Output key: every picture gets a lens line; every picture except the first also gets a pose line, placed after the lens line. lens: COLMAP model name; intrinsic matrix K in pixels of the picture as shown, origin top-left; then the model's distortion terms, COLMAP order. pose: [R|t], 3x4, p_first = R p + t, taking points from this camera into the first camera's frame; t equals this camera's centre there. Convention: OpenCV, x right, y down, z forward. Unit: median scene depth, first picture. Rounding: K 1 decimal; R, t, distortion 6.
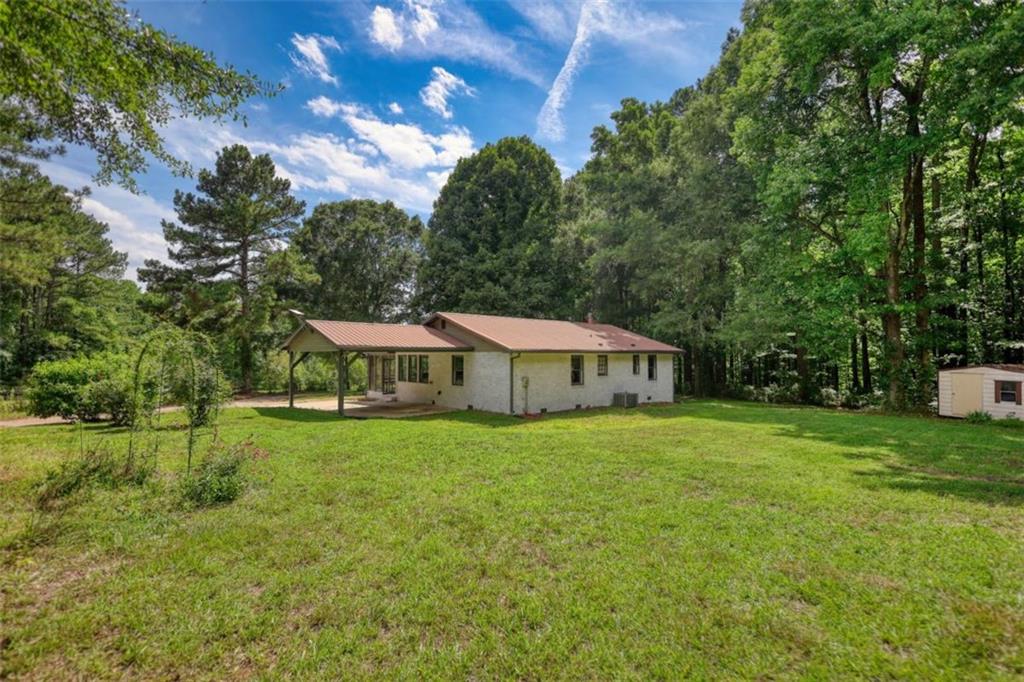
lens RADIAL K [[481.6, 0, 517.5], [0, 481.6, 345.0], [0, 0, 1]] dist [-0.000920, 0.000252]
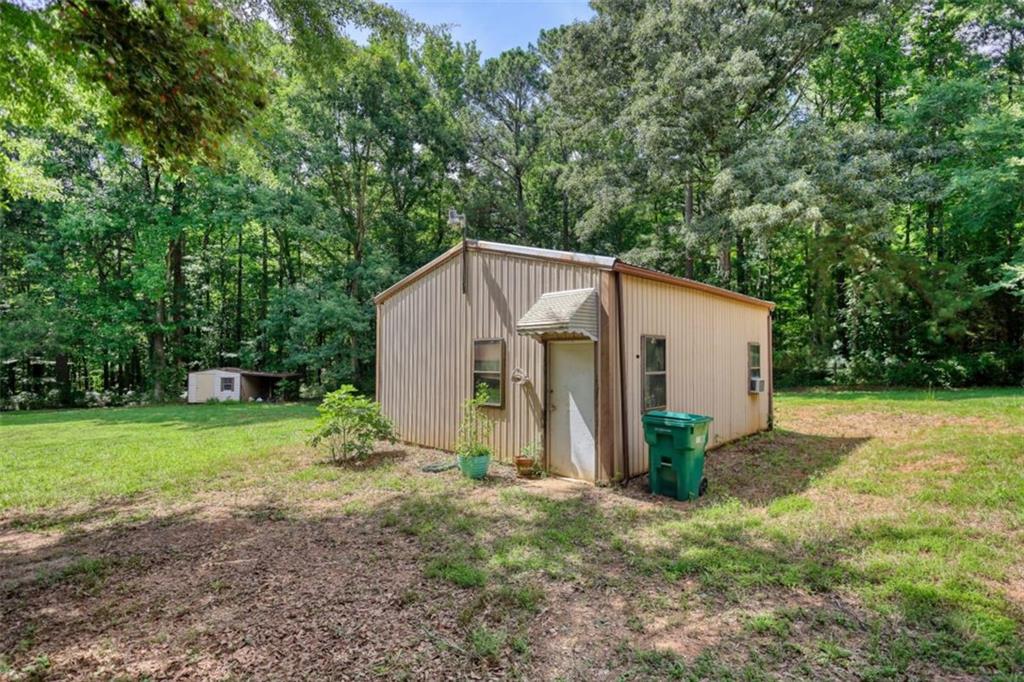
lens RADIAL K [[471.1, 0, 511.5], [0, 471.1, 344.9], [0, 0, 1]] dist [-0.002572, -0.000428]
pose [[0.200692, 0.021648, 0.979415, -0.279936], [-0.018586, 0.999660, -0.018288, -0.019764], [-0.979478, -0.014533, 0.201026, -0.211624]]
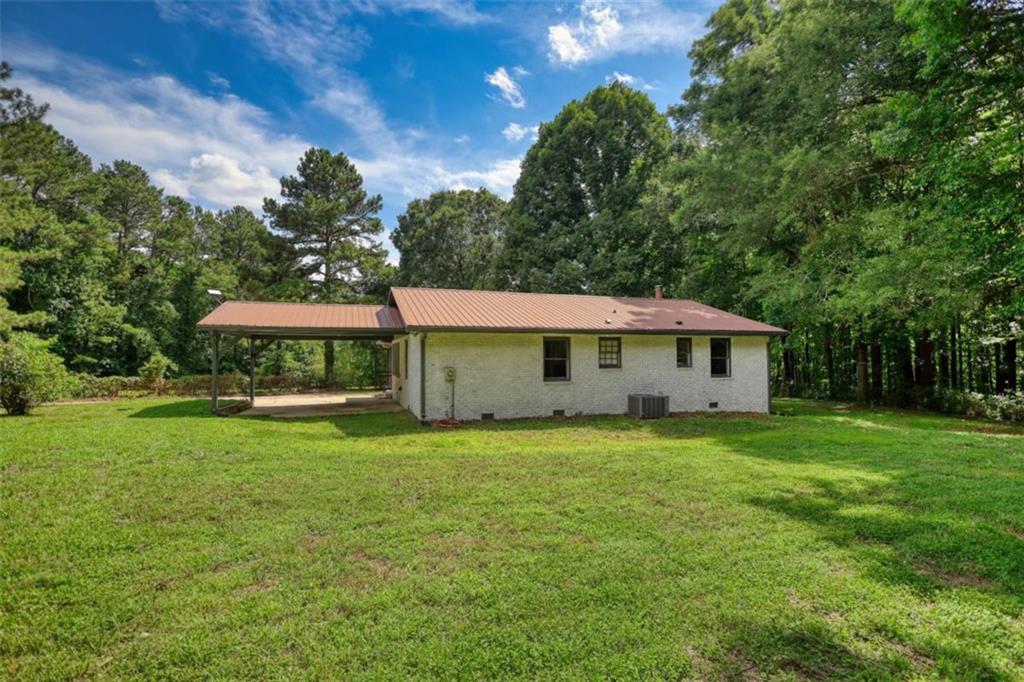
lens RADIAL K [[471.1, 0, 511.5], [0, 471.1, 344.9], [0, 0, 1]] dist [-0.002572, -0.000428]
pose [[0.911987, -0.013959, -0.409981, 0.296205], [0.012657, 0.999903, -0.005888, 0.031322], [0.410023, 0.000180, 0.912075, 0.325264]]
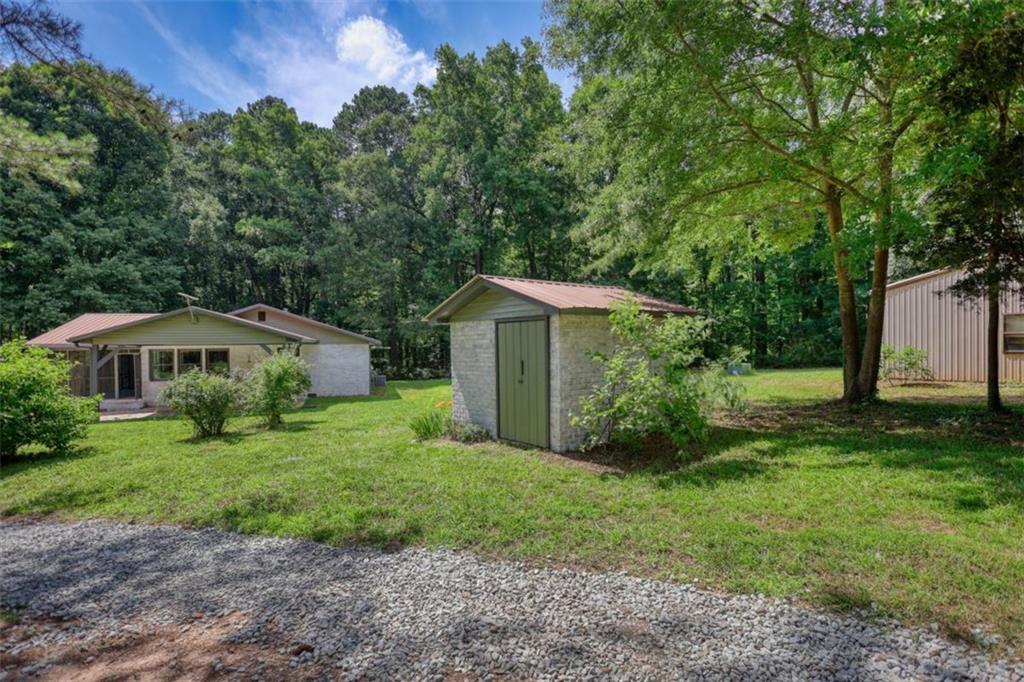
lens RADIAL K [[470.3, 0, 509.4], [0, 470.3, 347.5], [0, 0, 1]] dist [-0.001319, 0.000441]
pose [[0.430542, -0.010655, 0.902508, -0.670082], [-0.005657, 0.999879, 0.014503, 0.002925], [-0.902553, -0.011350, 0.430430, 0.122578]]
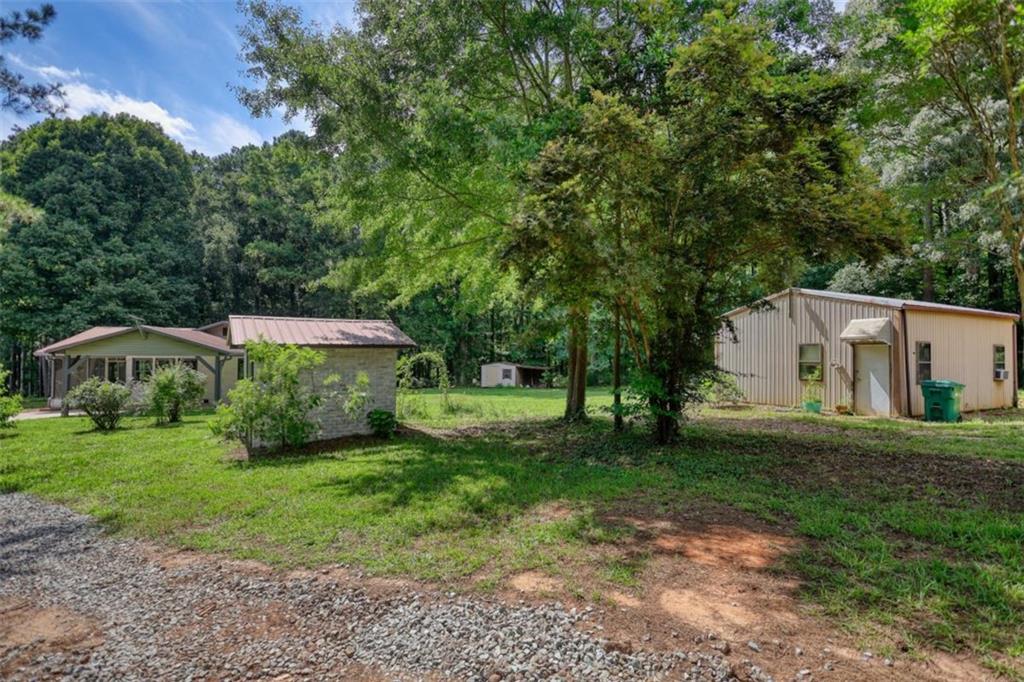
lens RADIAL K [[471.1, 0, 511.5], [0, 471.1, 344.9], [0, 0, 1]] dist [-0.002572, -0.000428]
pose [[0.524352, 0.021014, 0.851242, -0.630291], [-0.023710, 0.999668, -0.010073, -0.013378], [-0.851171, -0.014901, 0.524676, -0.131087]]
